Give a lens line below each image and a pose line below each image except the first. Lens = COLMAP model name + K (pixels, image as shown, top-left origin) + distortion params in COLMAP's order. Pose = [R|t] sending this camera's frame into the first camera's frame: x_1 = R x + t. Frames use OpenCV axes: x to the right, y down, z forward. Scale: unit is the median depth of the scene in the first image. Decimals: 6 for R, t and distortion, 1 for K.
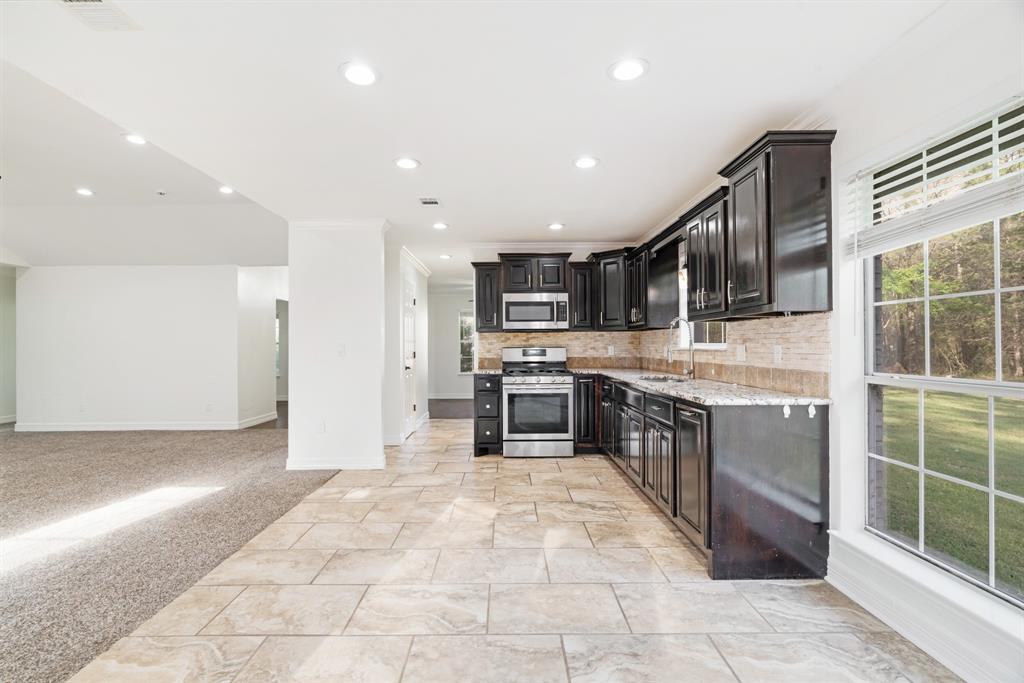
lens RADIAL K [[468.8, 0, 506.6], [0, 468.8, 343.7], [0, 0, 1]] dist [-0.003008, 0.000939]
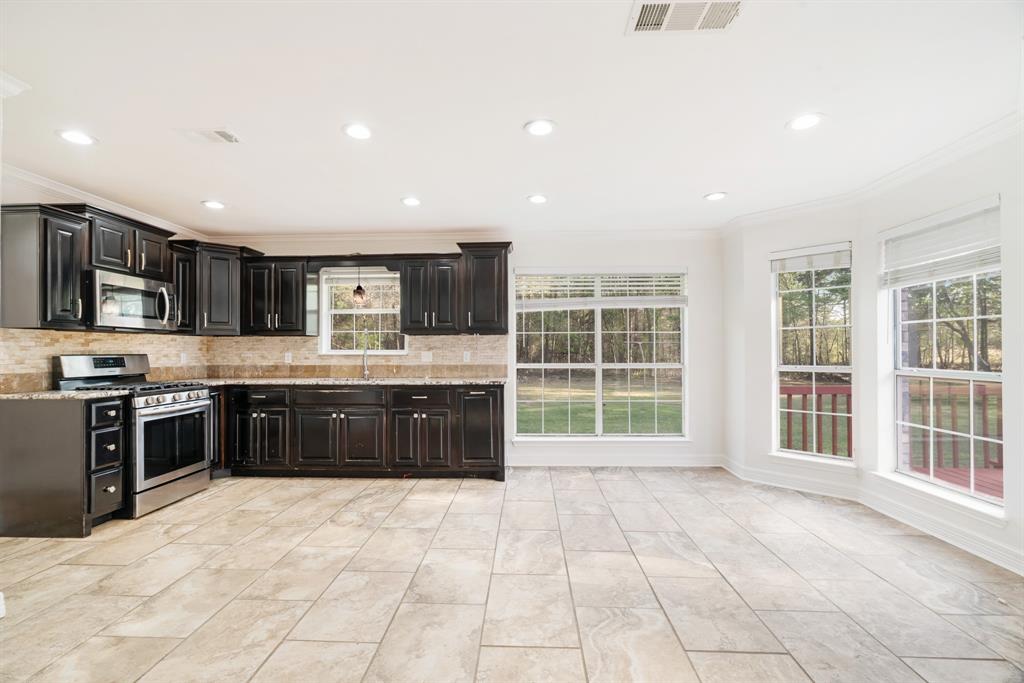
lens RADIAL K [[468.8, 0, 506.4], [0, 468.8, 346.4], [0, 0, 1]] dist [-0.003008, 0.000939]
pose [[0.030949, 0.016995, 0.999376, -0.913005], [-0.000899, 0.999855, -0.016976, 0.010614], [-0.999521, -0.000373, 0.030960, 0.623983]]
